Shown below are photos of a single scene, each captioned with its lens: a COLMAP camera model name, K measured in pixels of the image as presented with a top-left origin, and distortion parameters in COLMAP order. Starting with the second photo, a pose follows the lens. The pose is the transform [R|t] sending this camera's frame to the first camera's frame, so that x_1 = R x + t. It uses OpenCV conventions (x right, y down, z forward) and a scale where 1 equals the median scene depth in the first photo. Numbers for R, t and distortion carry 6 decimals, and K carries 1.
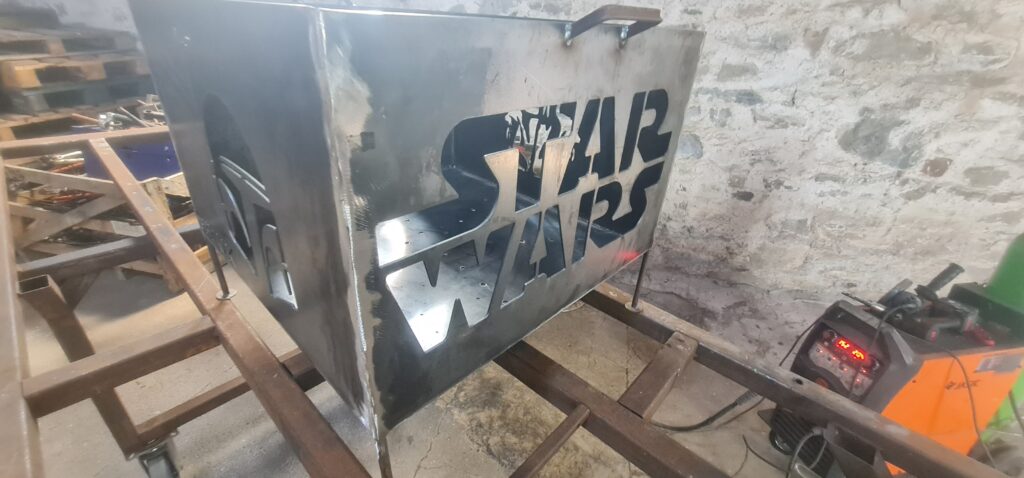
lens RADIAL K [[420.4, 0, 510.7], [0, 420.4, 240.2], [0, 0, 1]] dist [-0.008307, 0.004564]
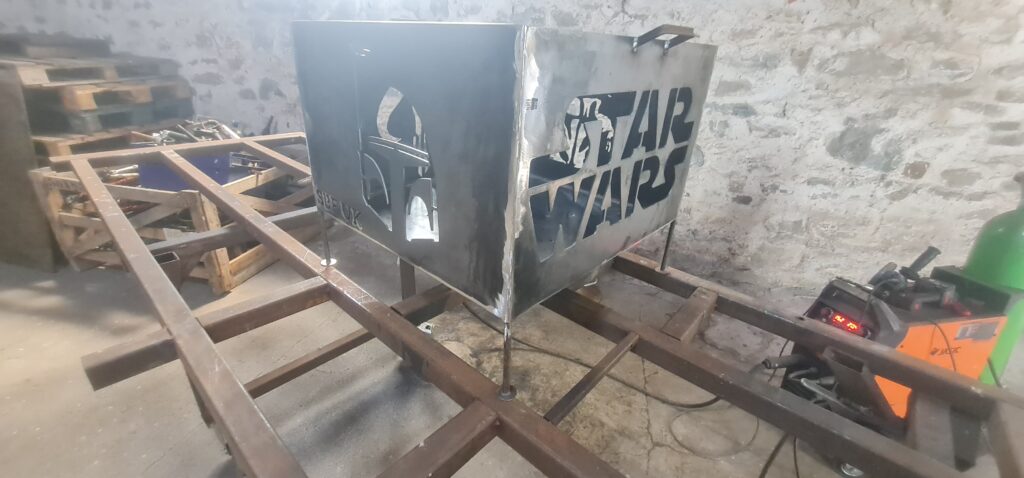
lens RADIAL K [[418.0, 0, 512.0], [0, 418.0, 239.0], [0, 0, 1]] dist [-0.010220, 0.006662]
pose [[0.999895, -0.013194, 0.006020, -0.059993], [0.013492, 0.998533, -0.052443, 0.051500], [-0.005319, 0.052519, 0.998606, -0.083568]]
